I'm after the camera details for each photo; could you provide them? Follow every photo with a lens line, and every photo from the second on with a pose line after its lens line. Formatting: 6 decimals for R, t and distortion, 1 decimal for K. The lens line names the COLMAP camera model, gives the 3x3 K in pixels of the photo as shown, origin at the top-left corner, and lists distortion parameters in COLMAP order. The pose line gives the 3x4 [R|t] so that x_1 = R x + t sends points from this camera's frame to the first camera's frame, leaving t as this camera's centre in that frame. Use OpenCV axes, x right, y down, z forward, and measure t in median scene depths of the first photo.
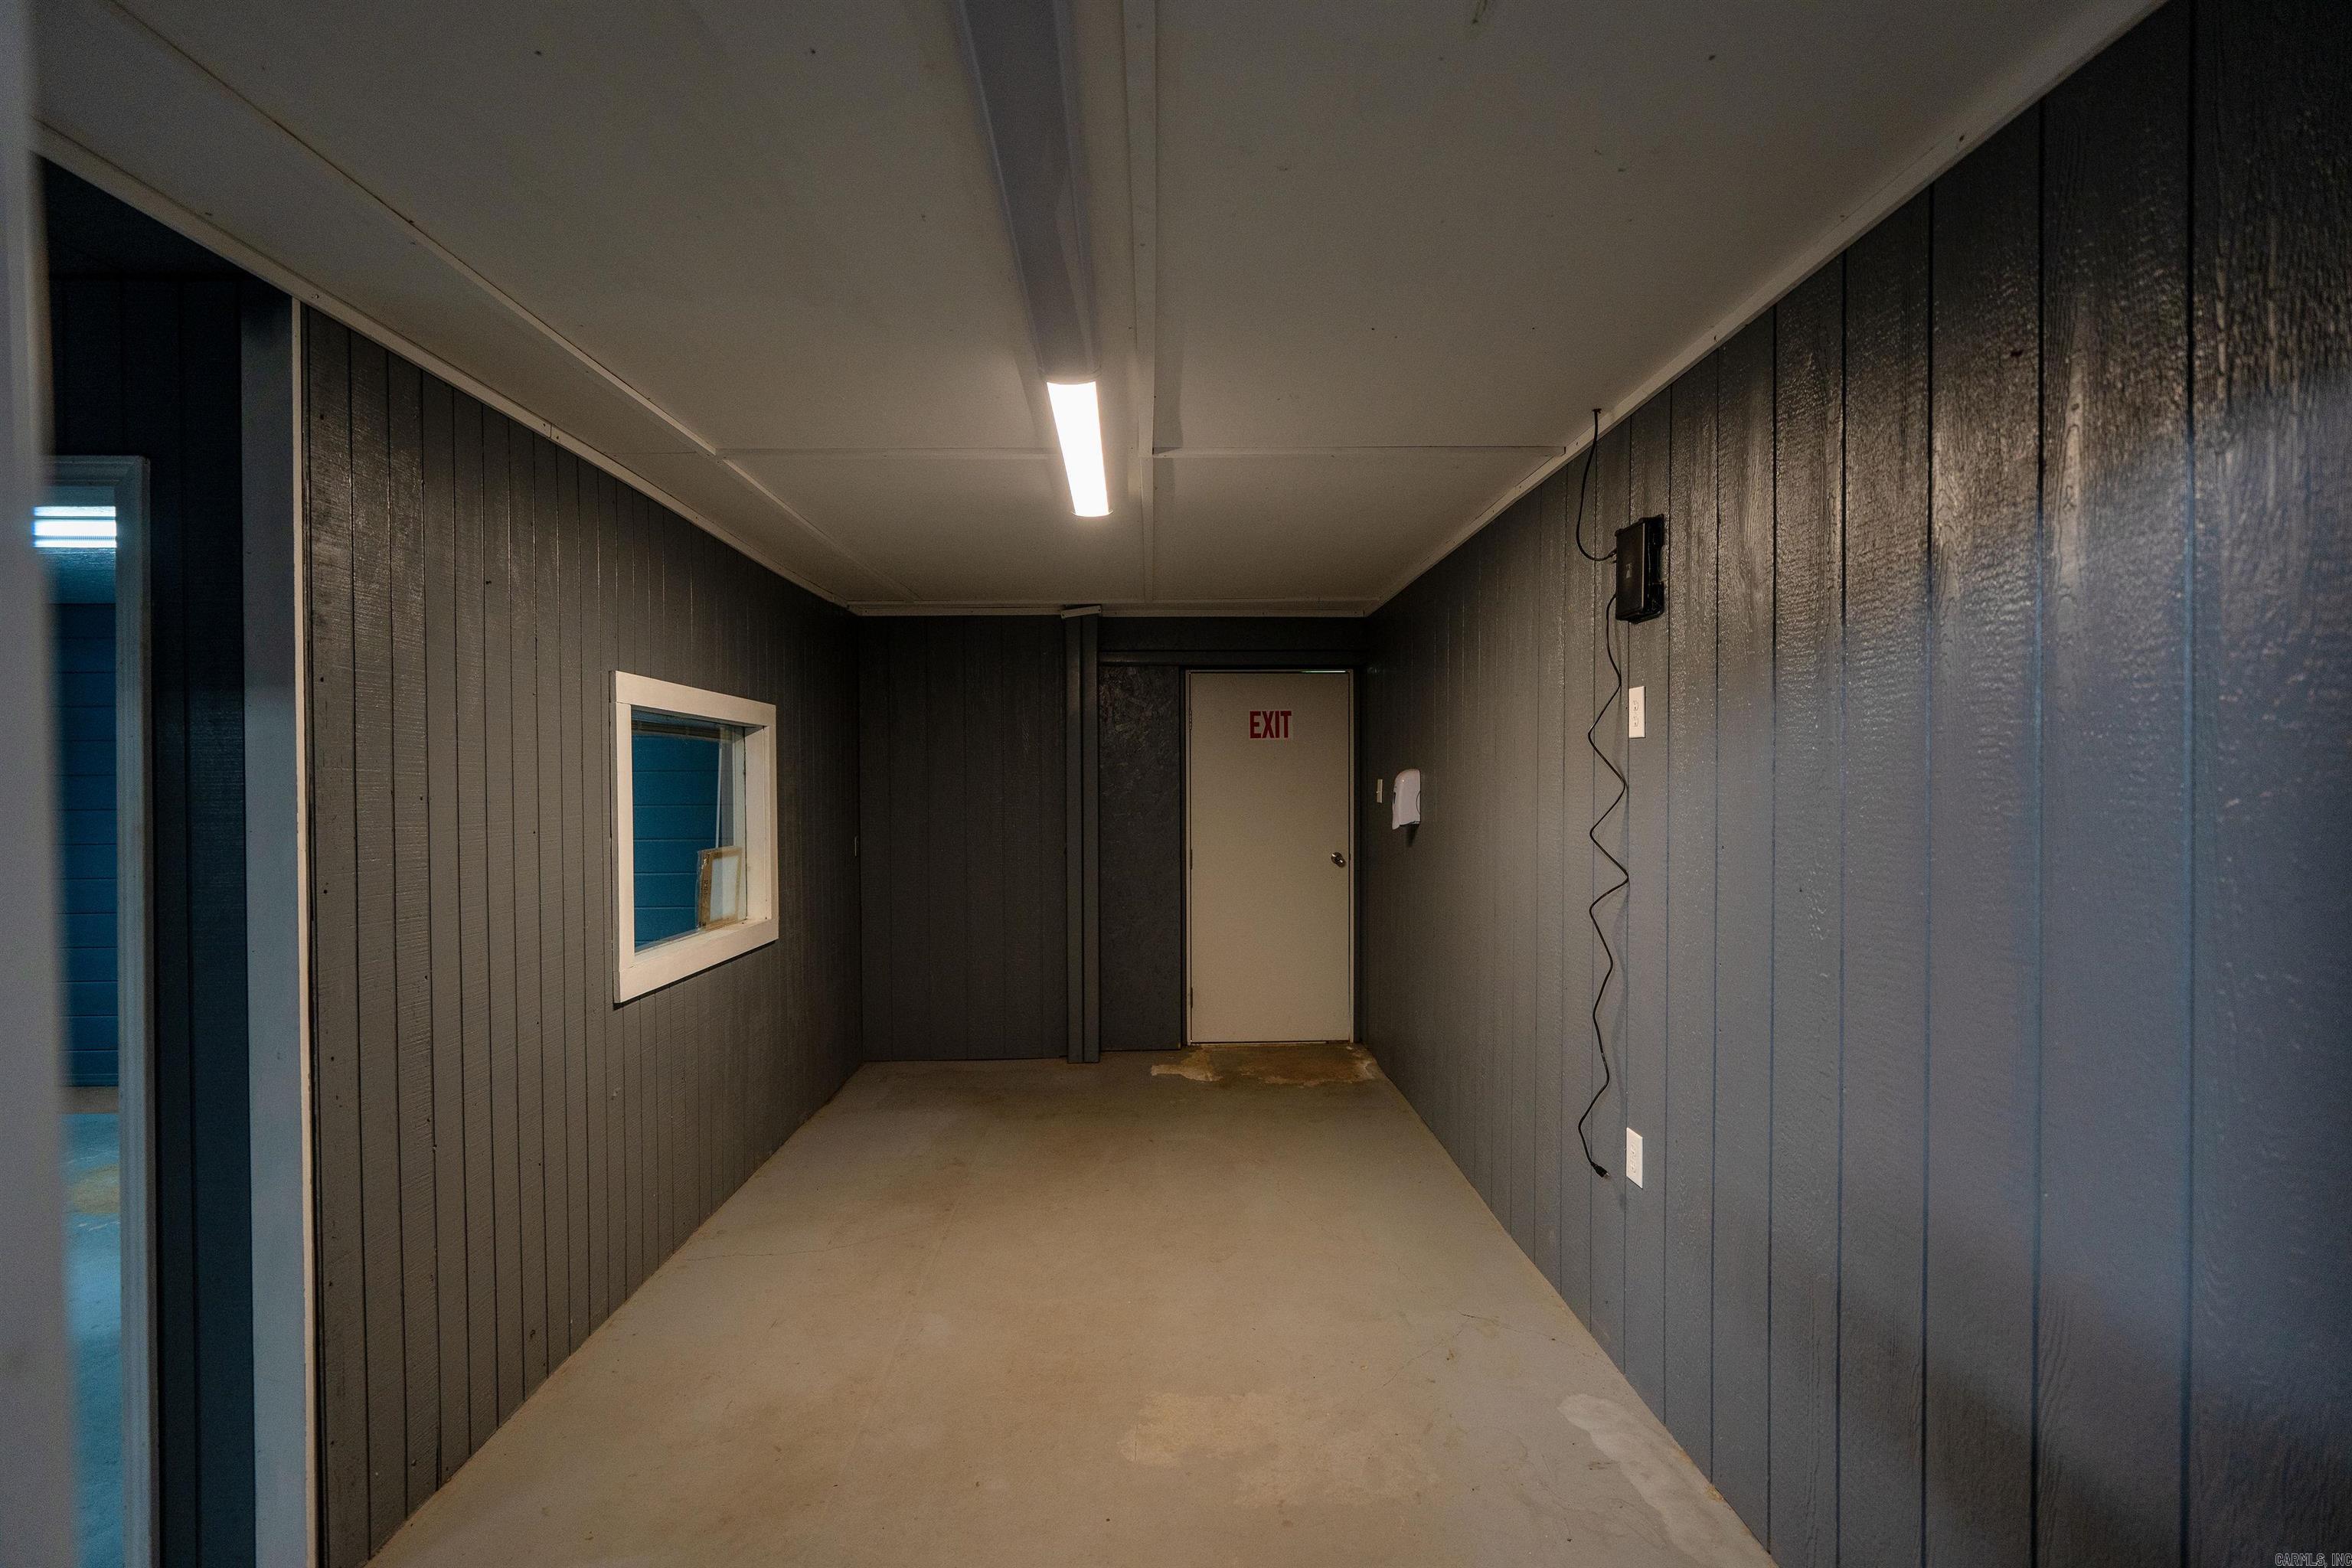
lens RADIAL K [[1048.3, 0, 1176.8], [0, 1048.3, 790.1], [0, 0, 1]] dist [-0.004417, 0.000540]
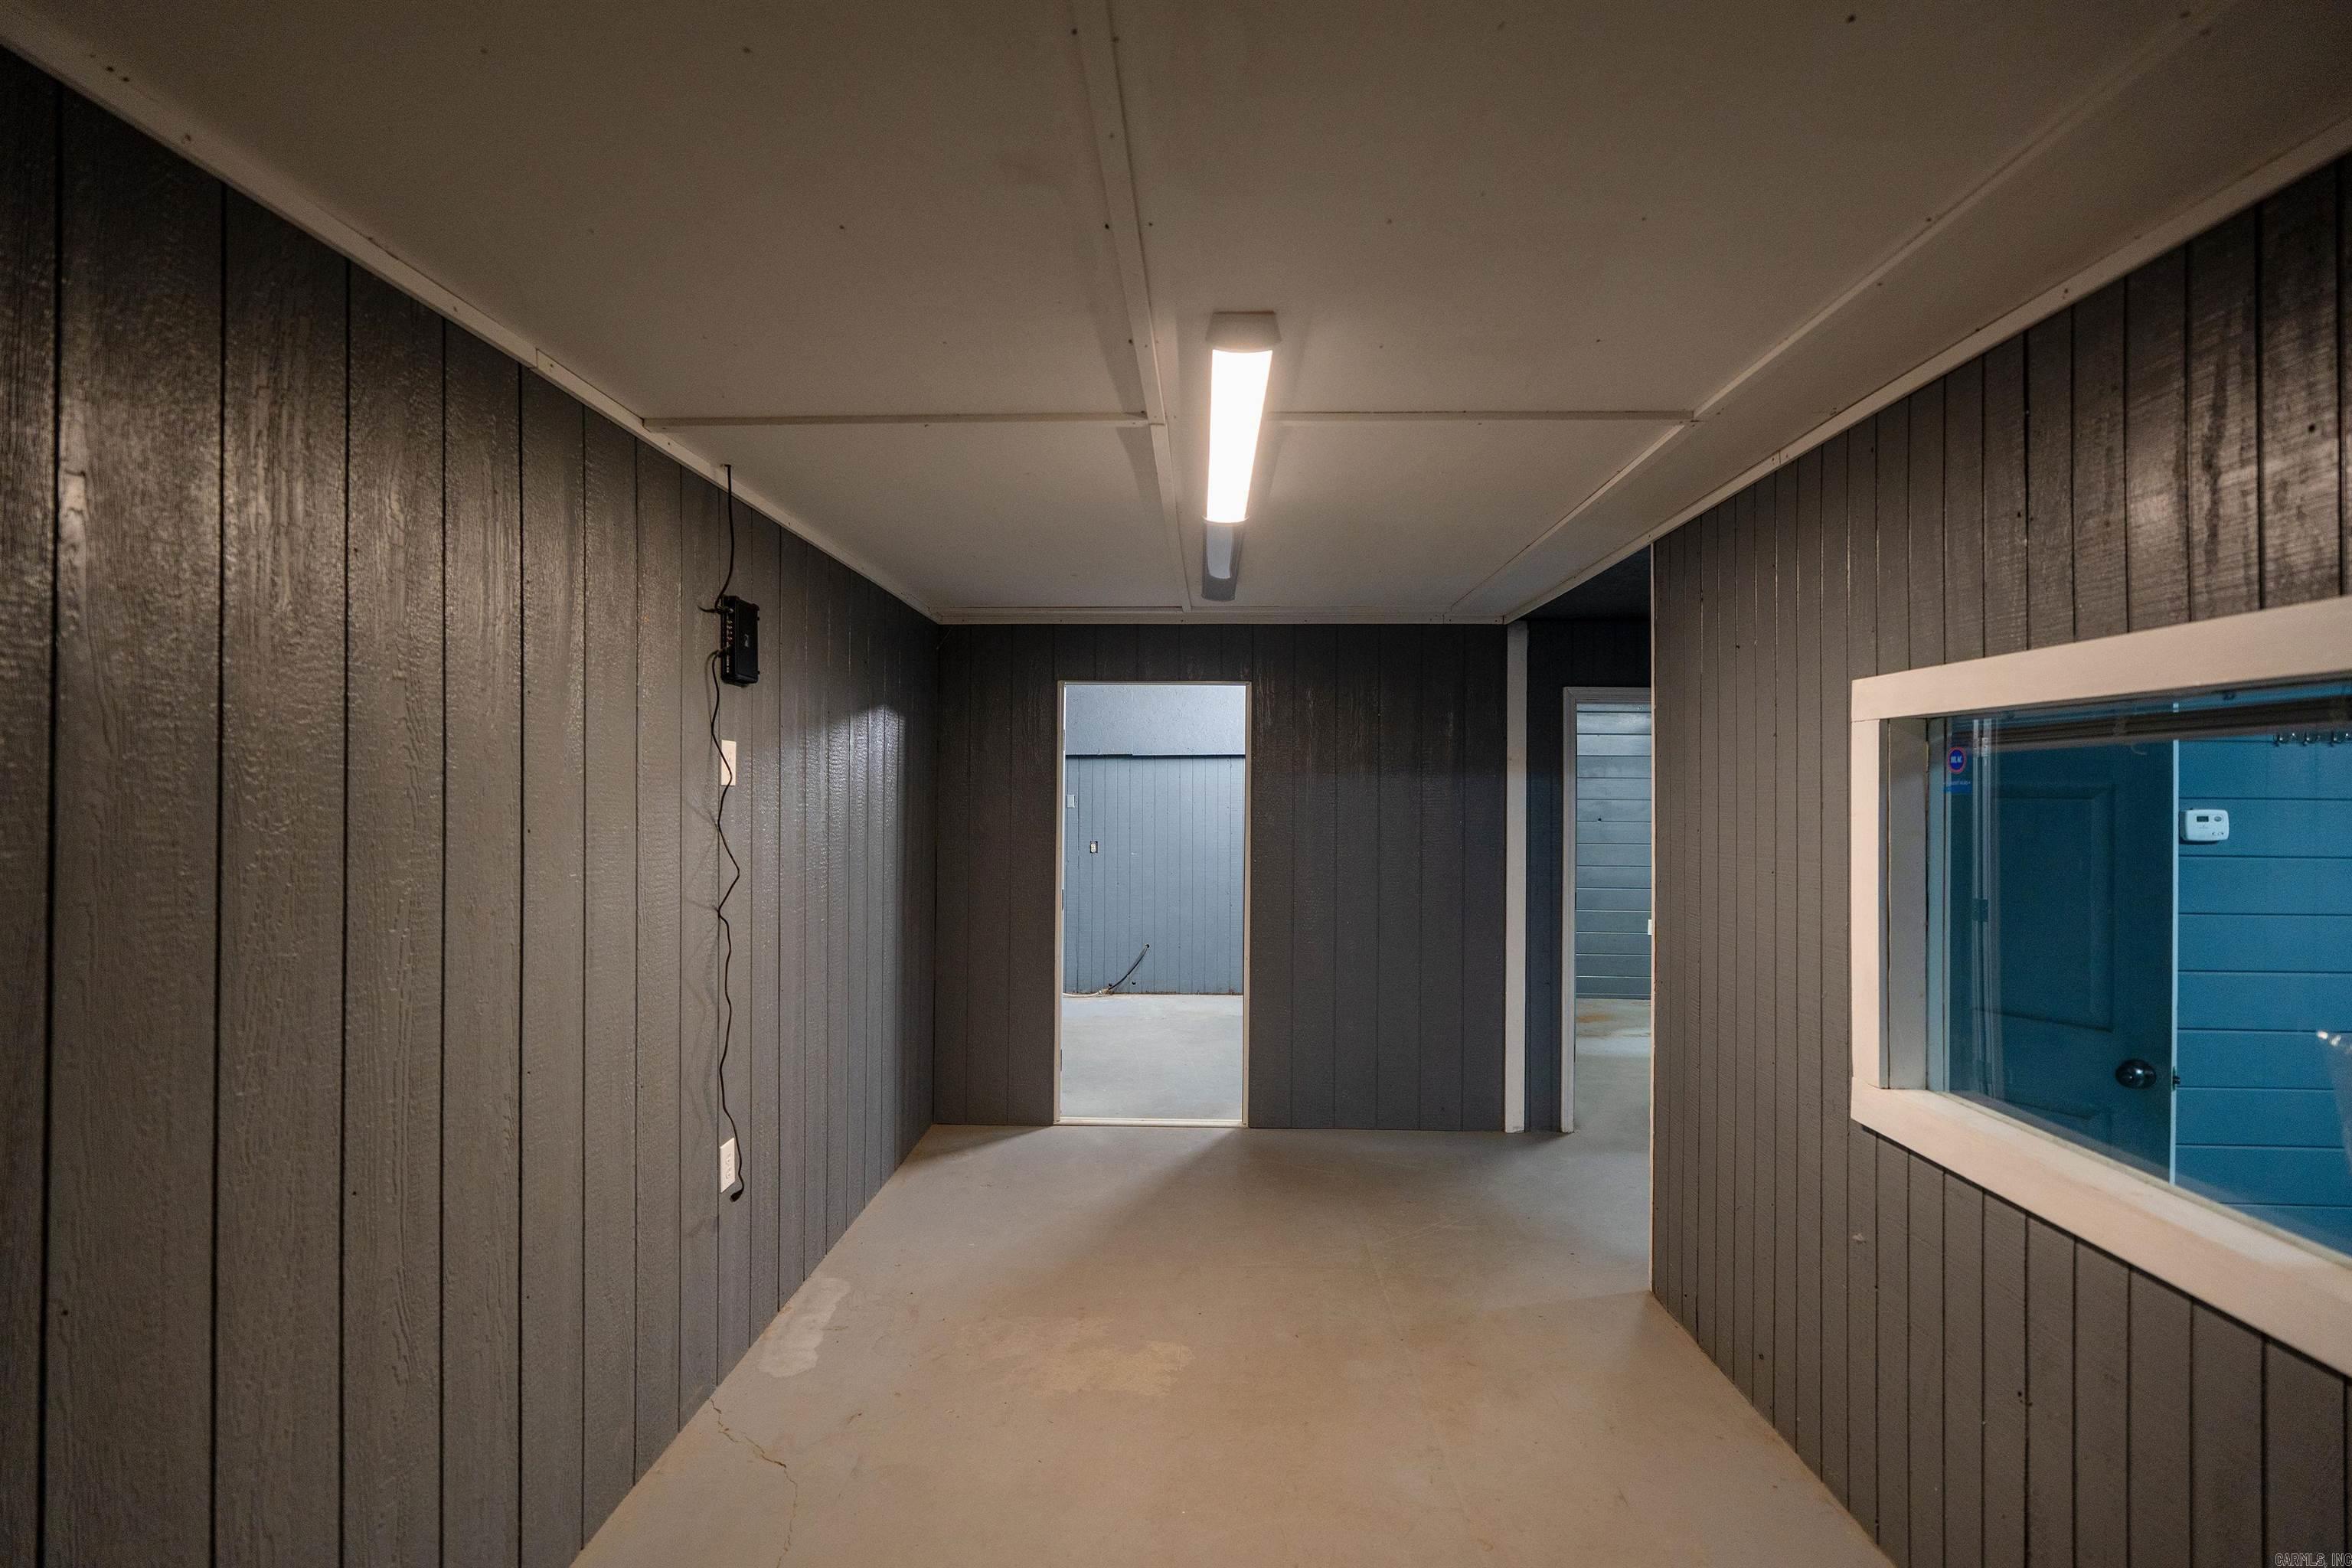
lens RADIAL K [[1048.3, 0, 1176.3], [0, 1048.3, 789.8], [0, 0, 1]] dist [-0.004417, 0.000540]
pose [[-0.998478, 0.003879, 0.055008, -0.106255], [0.003770, 0.999991, -0.002083, -0.044279], [-0.055015, -0.001872, -0.998484, 2.247455]]
